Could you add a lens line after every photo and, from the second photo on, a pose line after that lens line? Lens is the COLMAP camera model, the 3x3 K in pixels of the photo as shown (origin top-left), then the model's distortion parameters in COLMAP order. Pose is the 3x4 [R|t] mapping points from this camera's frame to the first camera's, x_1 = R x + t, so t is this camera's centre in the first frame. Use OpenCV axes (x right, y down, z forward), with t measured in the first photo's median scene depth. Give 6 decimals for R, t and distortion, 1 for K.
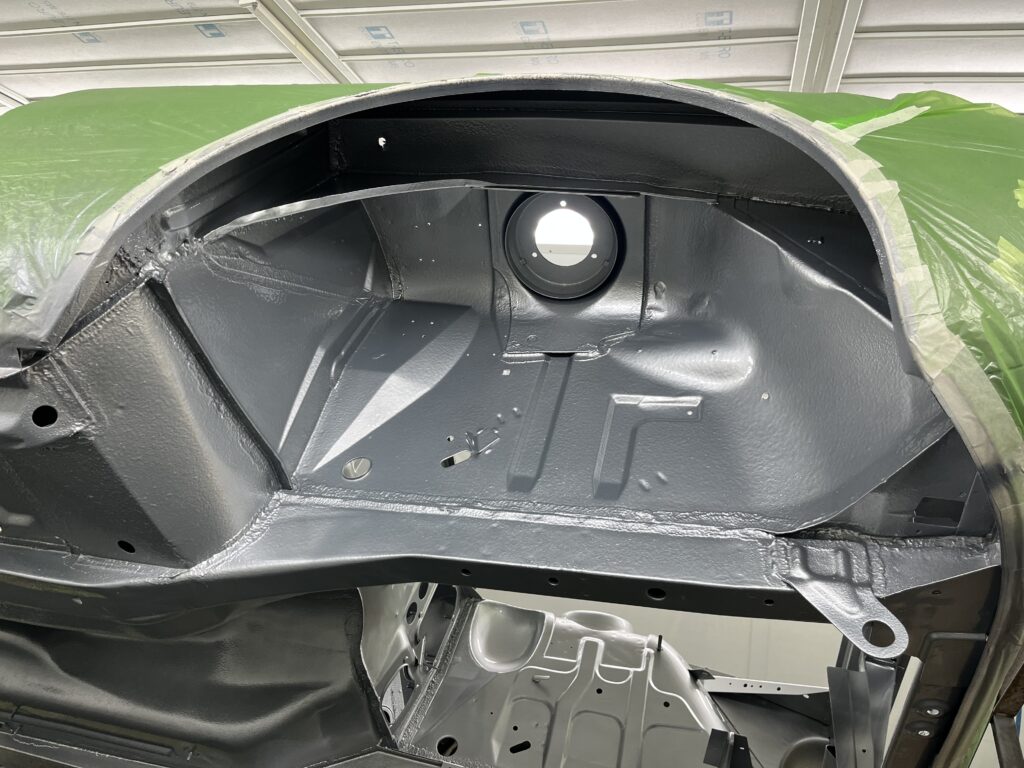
lens RADIAL K [[780.4, 0, 512.0], [0, 780.4, 384.0], [0, 0, 1]] dist [0.065596, -0.109621]
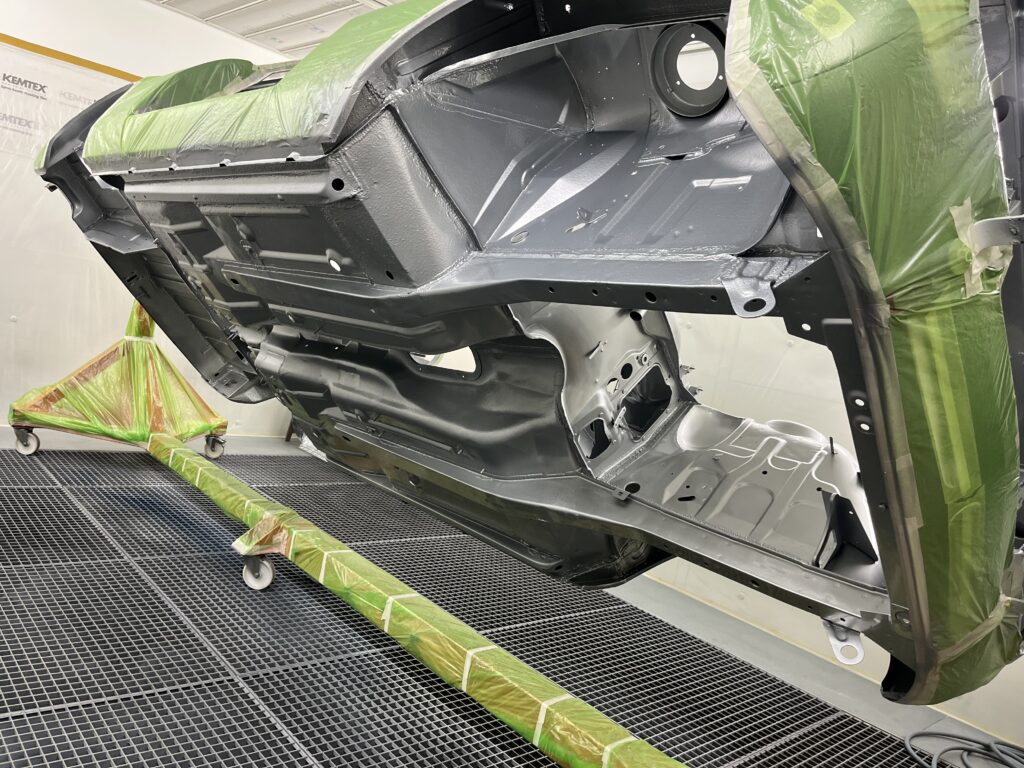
lens RADIAL K [[780.4, 0, 512.0], [0, 780.4, 384.0], [0, 0, 1]] dist [0.065596, -0.109621]
pose [[0.847667, 0.092047, -0.522483, 0.681712], [-0.045675, 0.993839, 0.100984, 0.270596], [0.528559, -0.061736, 0.846649, -0.333874]]
